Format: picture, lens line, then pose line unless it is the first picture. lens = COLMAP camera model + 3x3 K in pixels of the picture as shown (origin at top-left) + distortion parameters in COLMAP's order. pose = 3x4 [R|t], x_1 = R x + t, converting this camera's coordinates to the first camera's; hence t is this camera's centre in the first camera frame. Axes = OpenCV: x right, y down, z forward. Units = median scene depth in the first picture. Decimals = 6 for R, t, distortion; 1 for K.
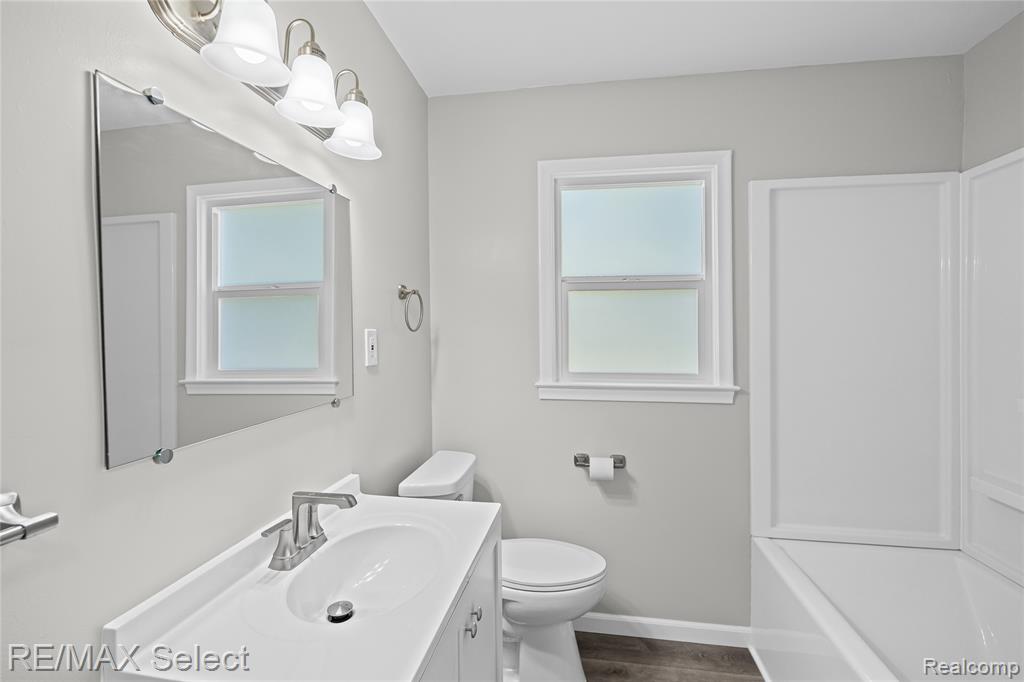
lens RADIAL K [[455.8, 0, 513.1], [0, 455.8, 328.9], [0, 0, 1]] dist [-0.000057, 0.000550]
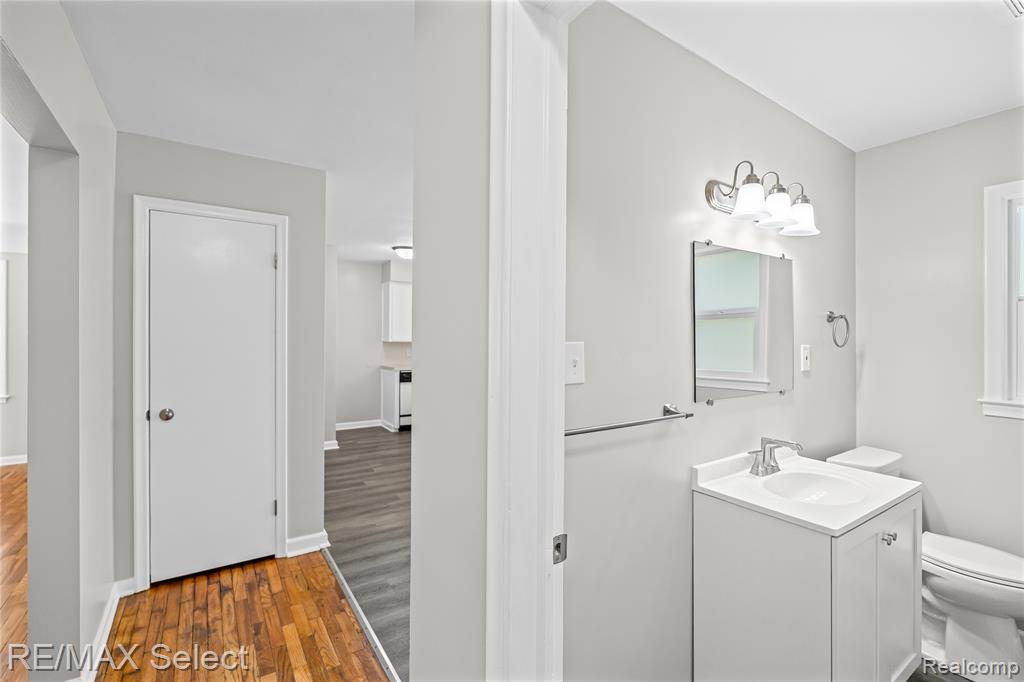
lens RADIAL K [[455.6, 0, 524.1], [0, 455.6, 339.4], [0, 0, 1]] dist [0.000280, 0.000727]
pose [[0.690234, 0.015237, -0.723426, 0.107561], [-0.009991, 0.999884, 0.011526, -0.023843], [0.723517, -0.000728, 0.690306, -0.593740]]
